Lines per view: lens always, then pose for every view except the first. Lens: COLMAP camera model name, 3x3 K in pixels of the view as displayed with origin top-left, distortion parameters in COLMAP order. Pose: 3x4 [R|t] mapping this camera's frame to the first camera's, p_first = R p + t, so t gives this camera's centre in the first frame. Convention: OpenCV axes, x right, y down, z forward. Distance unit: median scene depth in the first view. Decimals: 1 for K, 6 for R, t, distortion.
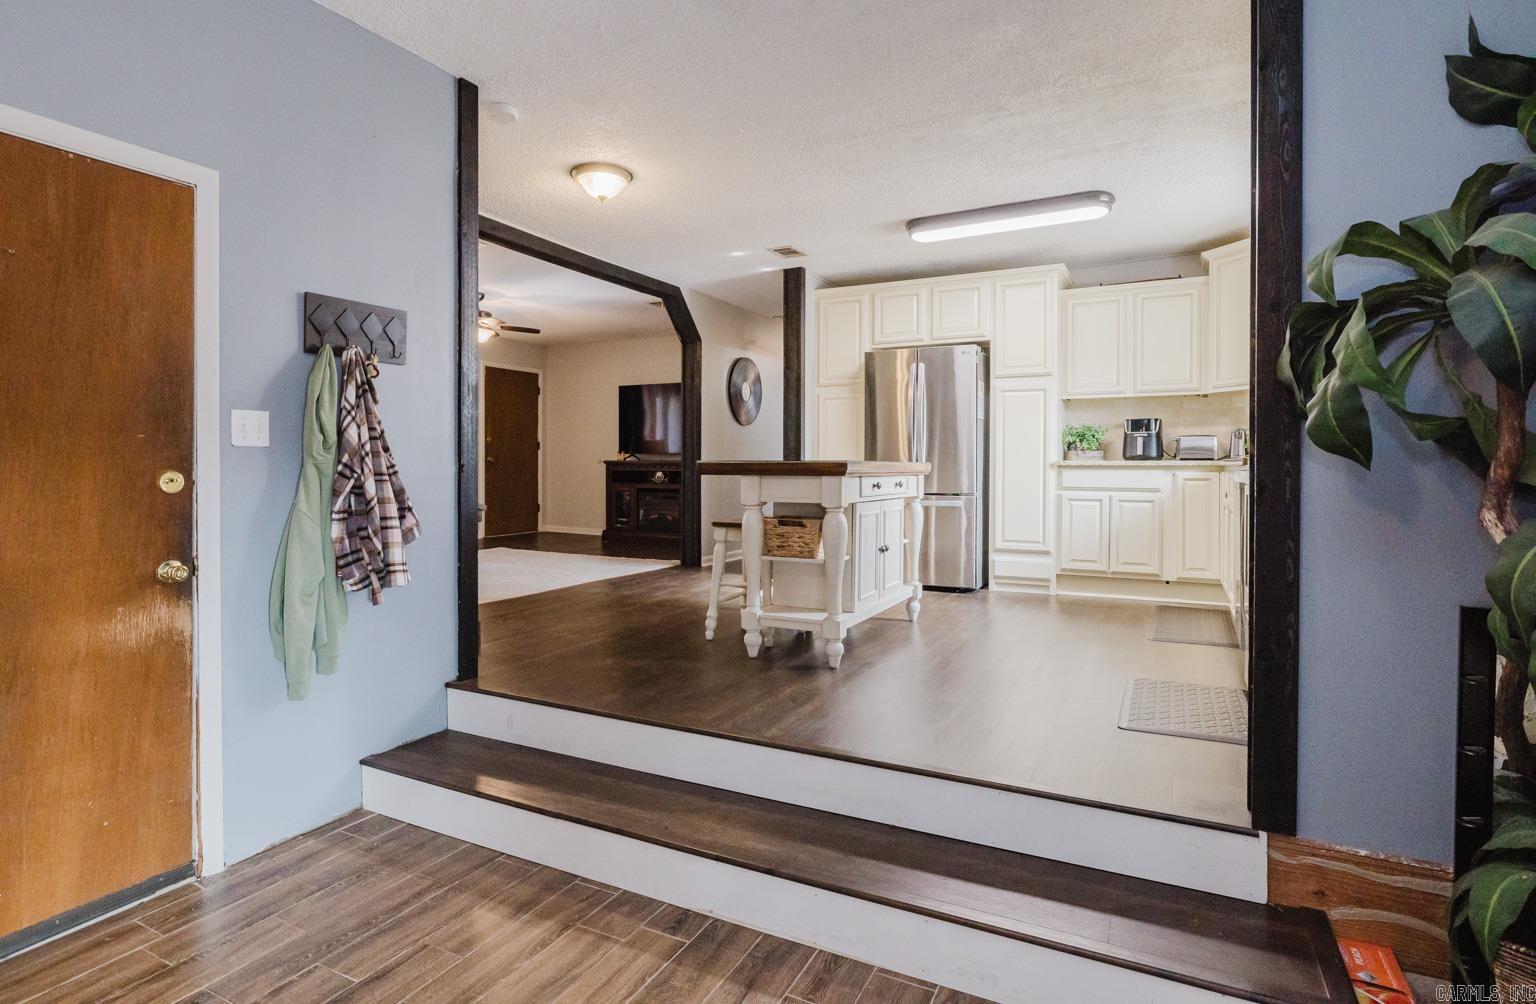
lens RADIAL K [[819.4, 0, 742.0], [0, 819.4, 451.3], [0, 0, 1]] dist [-0.002895, -0.000980]
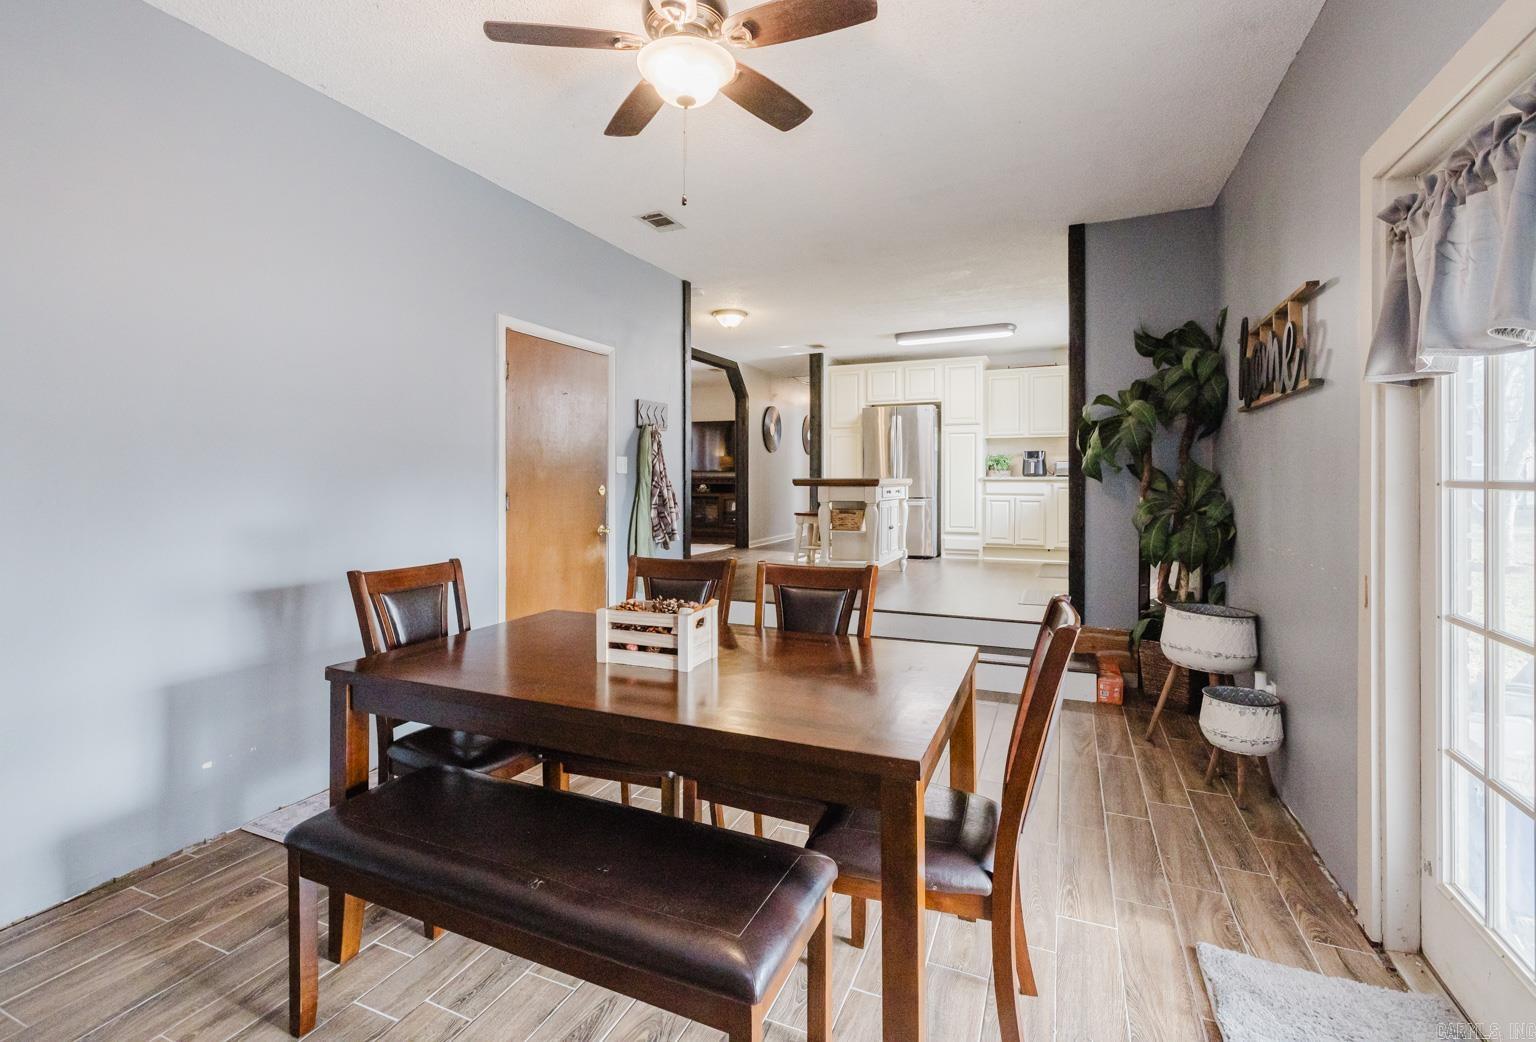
lens RADIAL K [[684.5, 0, 766.6], [0, 684.5, 462.8], [0, 0, 1]] dist [0.022829, 0.000028]
pose [[0.997267, -0.001146, 0.073867, -0.141937], [0.001595, 0.999981, -0.006022, -0.008854], [-0.073859, 0.006123, 0.997250, -0.322164]]
